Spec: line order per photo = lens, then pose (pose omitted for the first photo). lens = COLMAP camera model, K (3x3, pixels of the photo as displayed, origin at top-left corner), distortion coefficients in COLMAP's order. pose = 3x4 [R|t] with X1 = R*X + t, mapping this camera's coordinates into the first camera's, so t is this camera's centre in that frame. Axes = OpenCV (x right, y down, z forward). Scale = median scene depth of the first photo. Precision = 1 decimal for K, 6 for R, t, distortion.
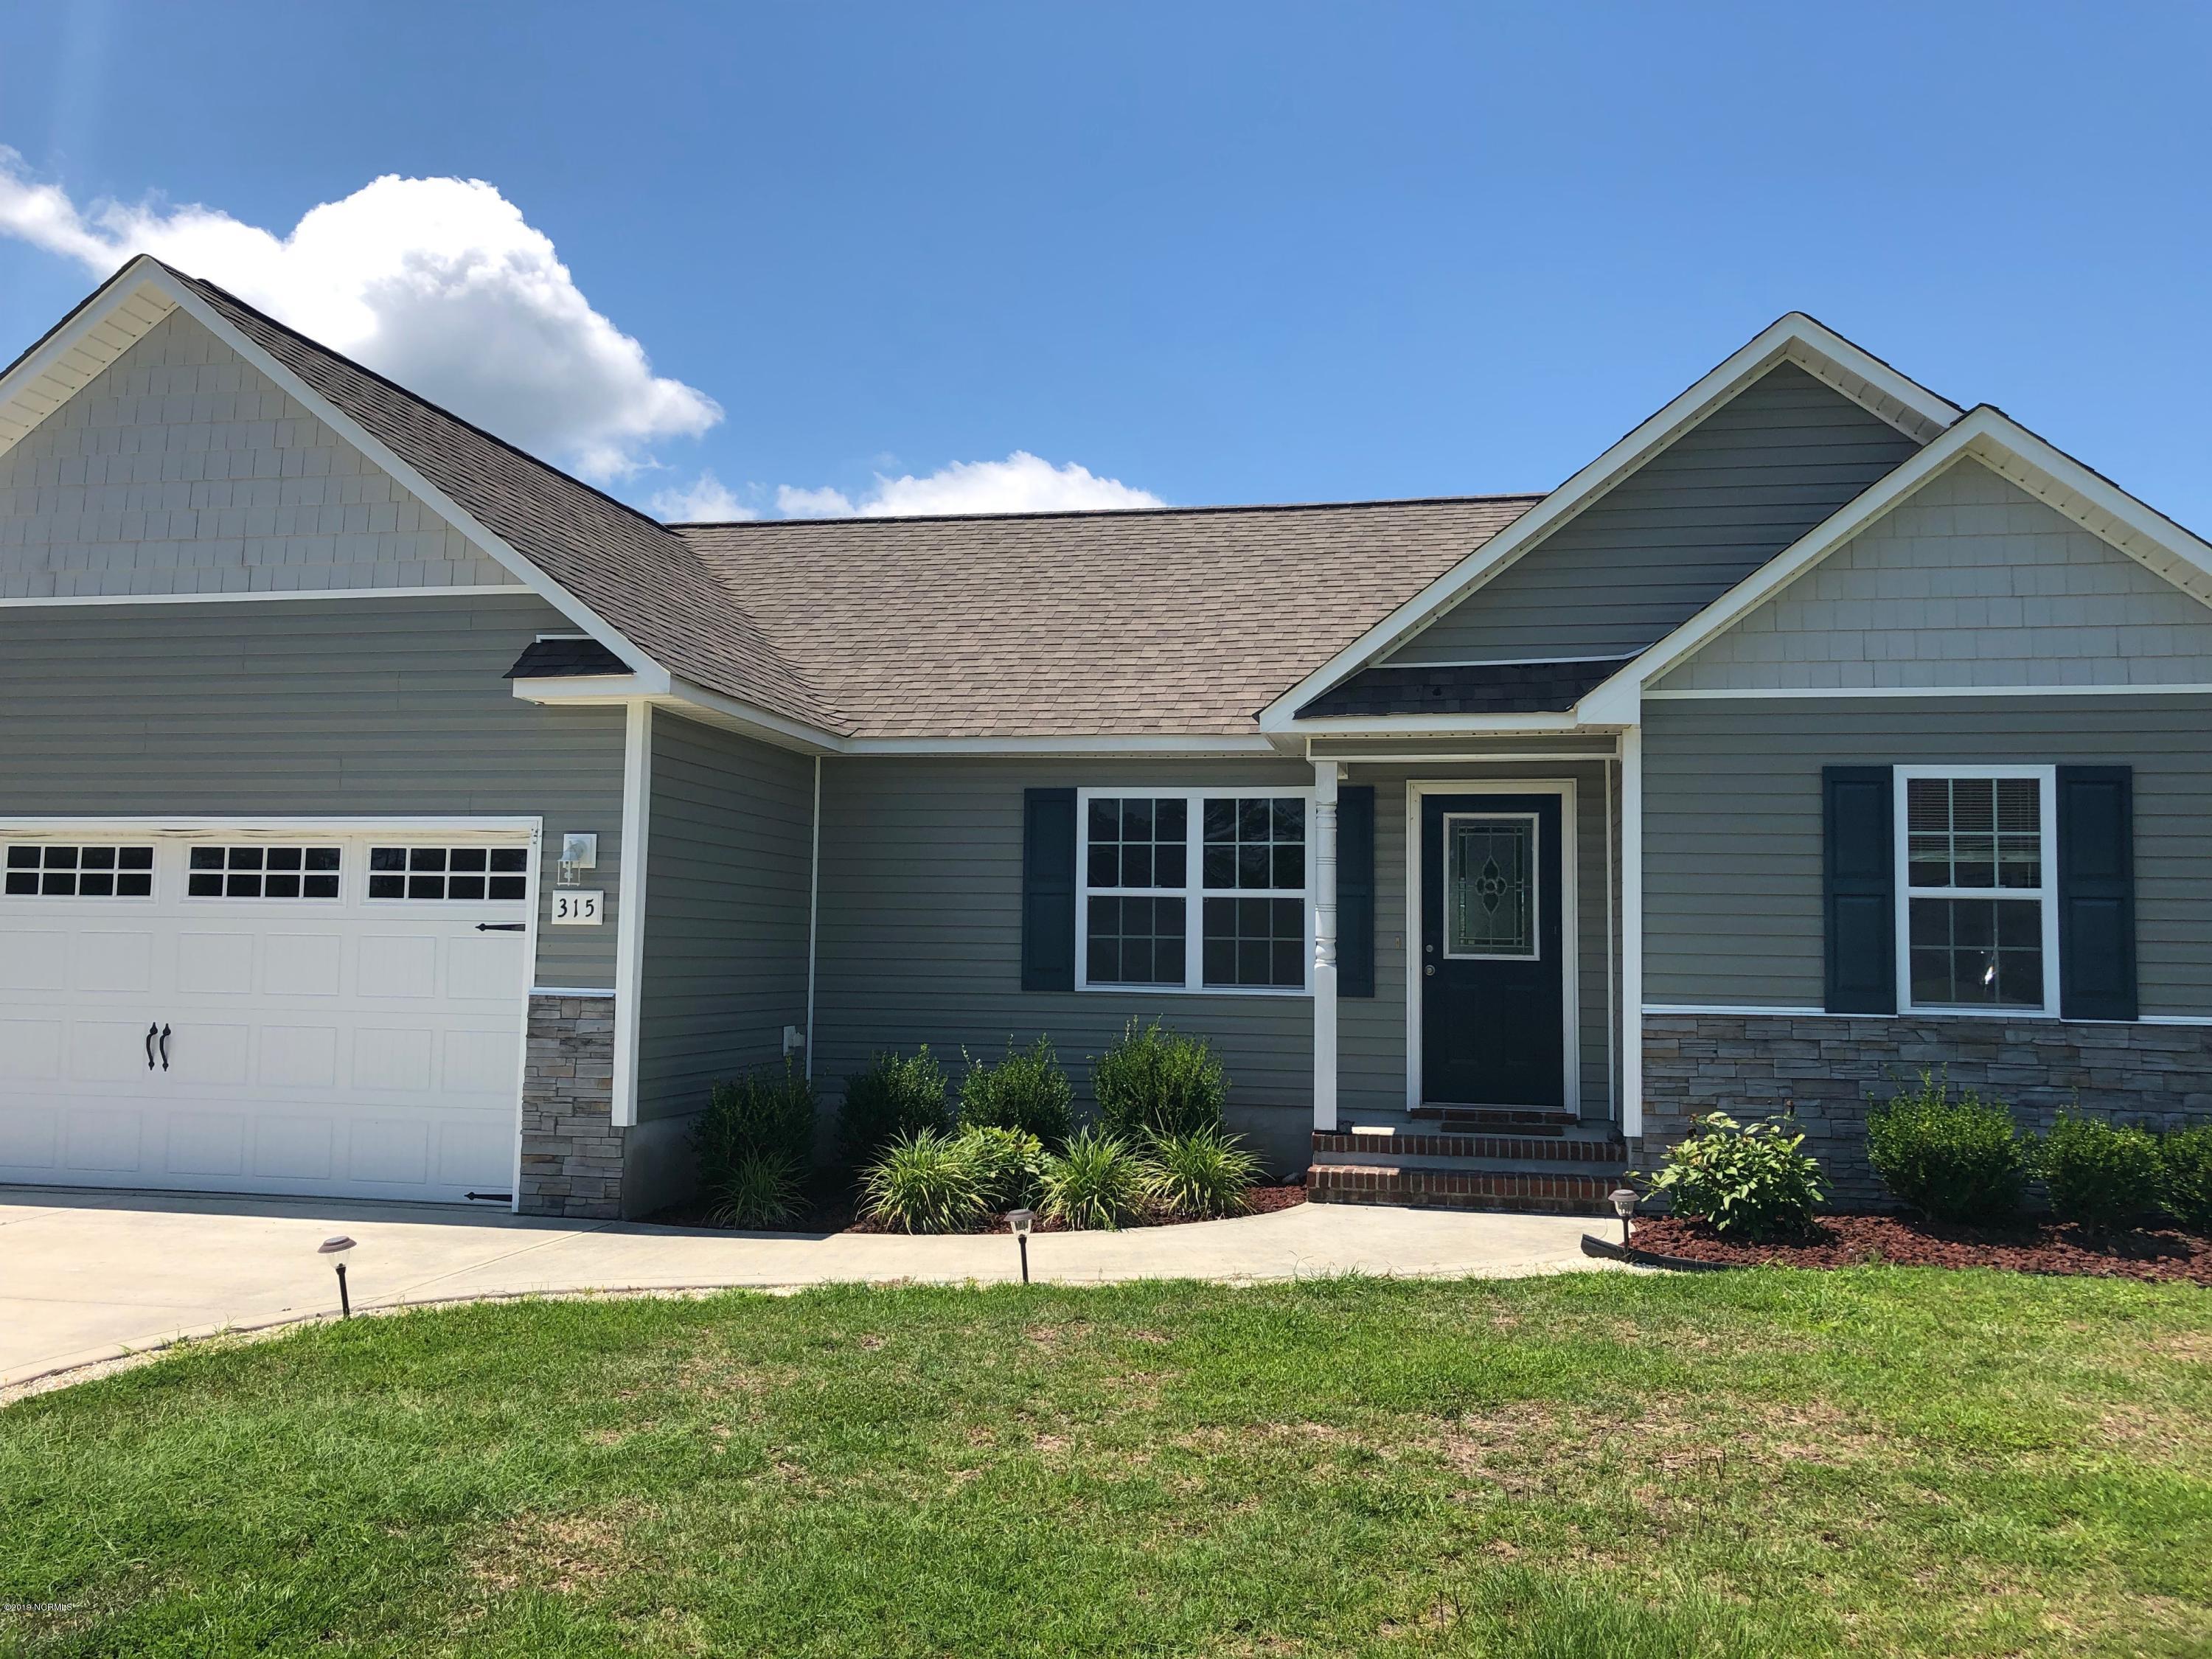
lens RADIAL K [[1774.1, 0, 1106.0], [0, 1774.1, 829.5], [0, 0, 1]] dist [0.037660, -0.003249]
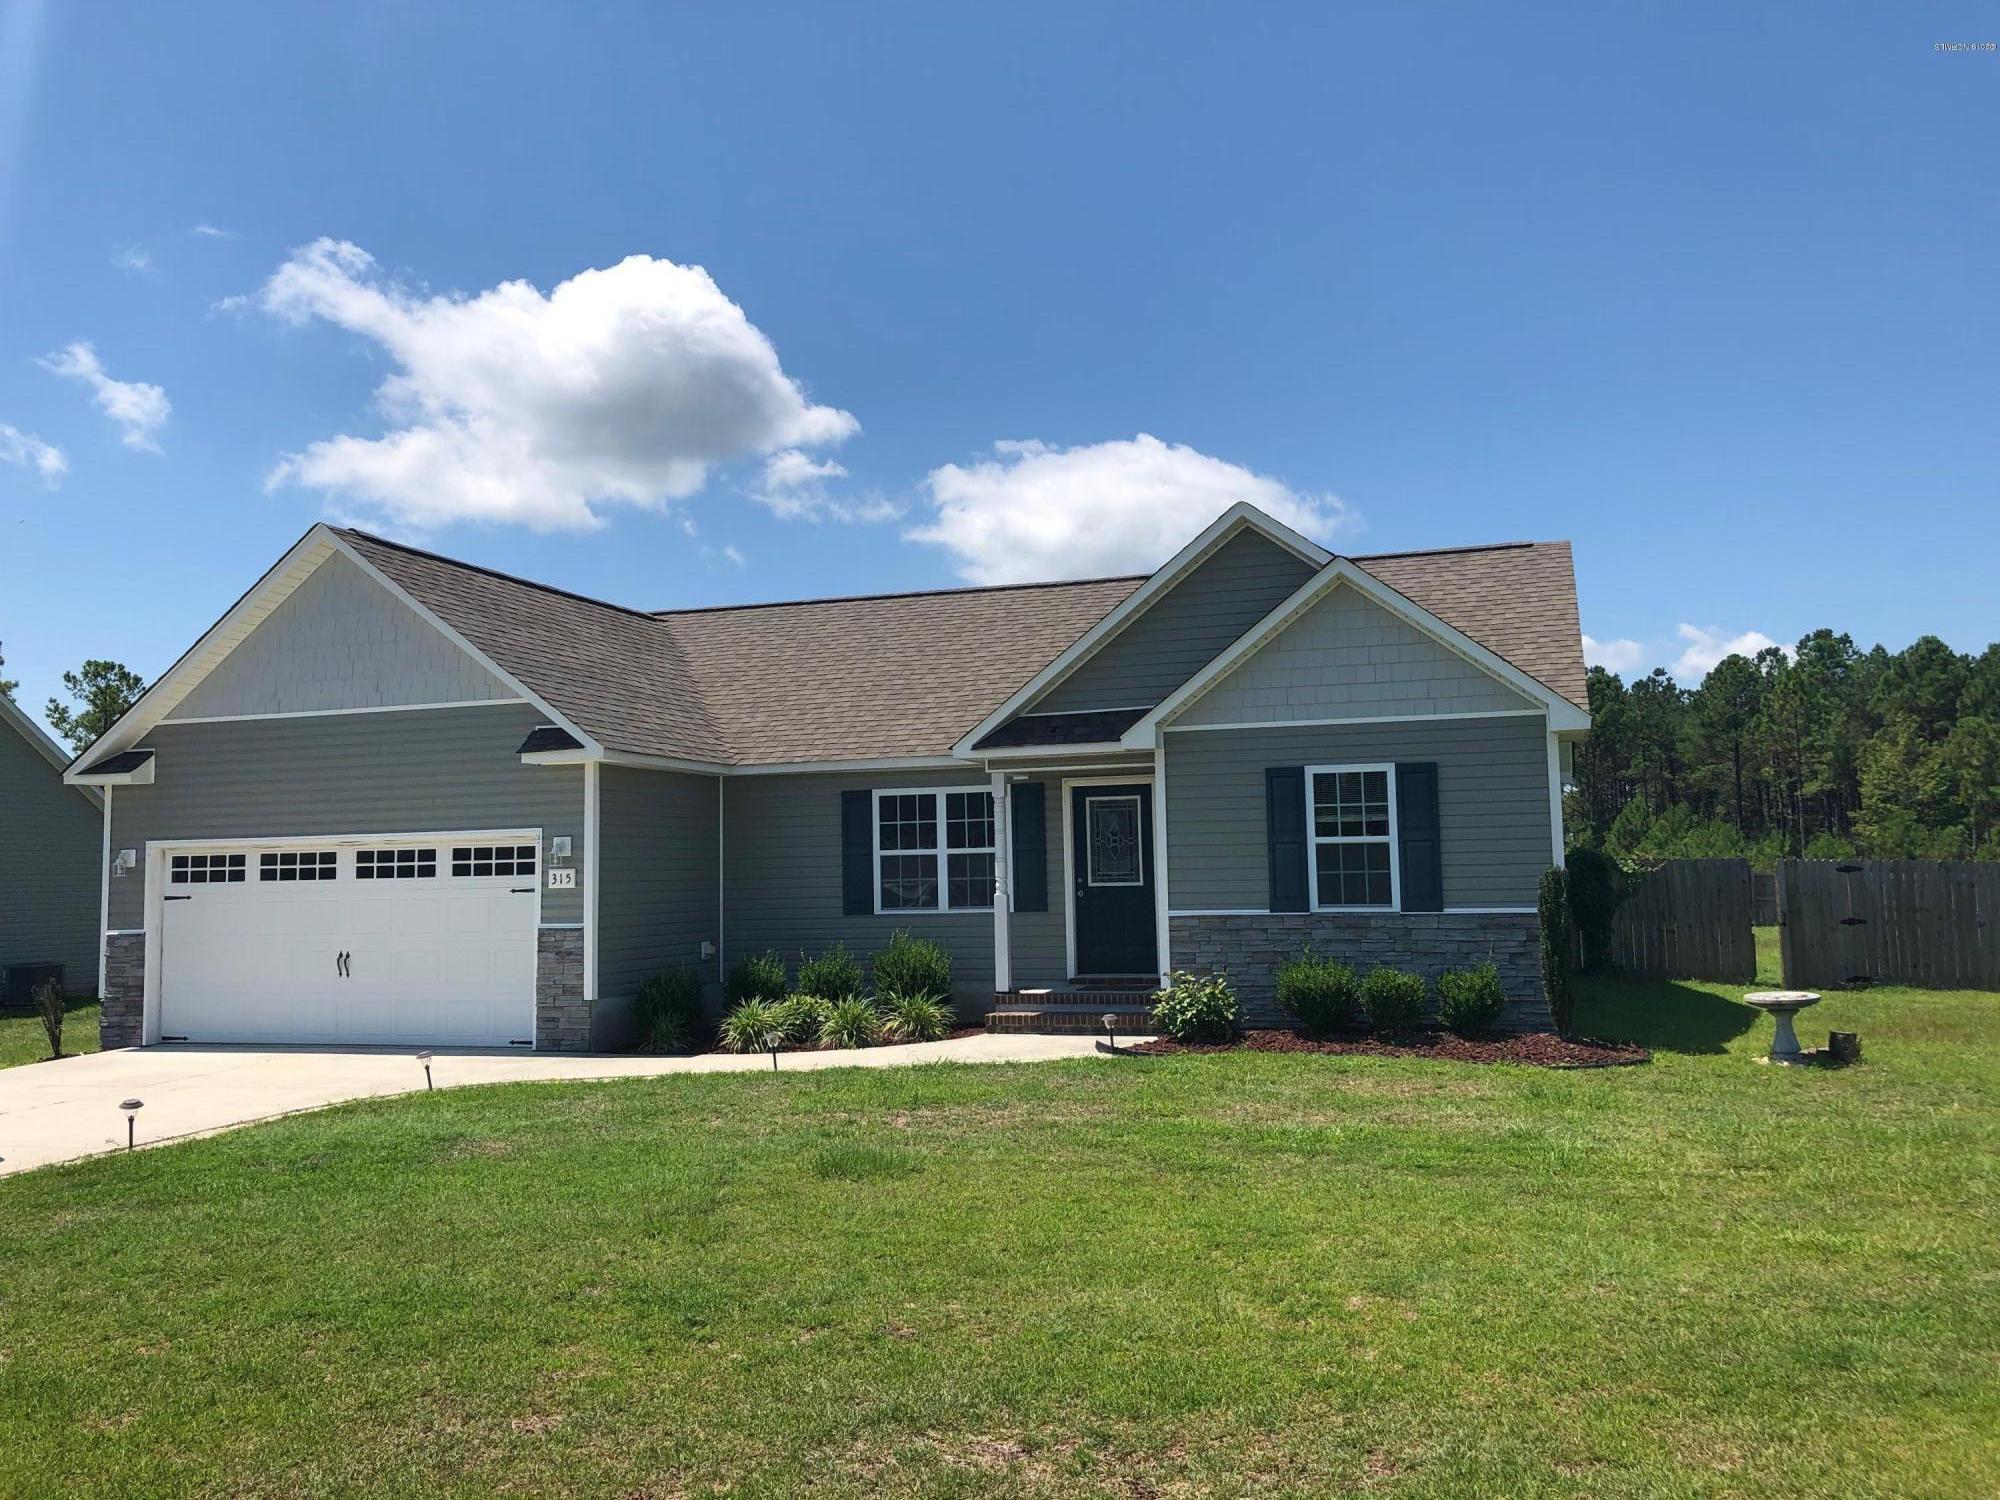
lens RADIAL K [[1623.9, 0, 1000.0], [0, 1623.9, 750.0], [0, 0, 1]] dist [0.156204, -0.383655]
pose [[0.992344, -0.045254, -0.114912, 0.328105], [0.044648, 0.998972, -0.007837, -0.051405], [0.115148, 0.002647, 0.993345, -0.573461]]
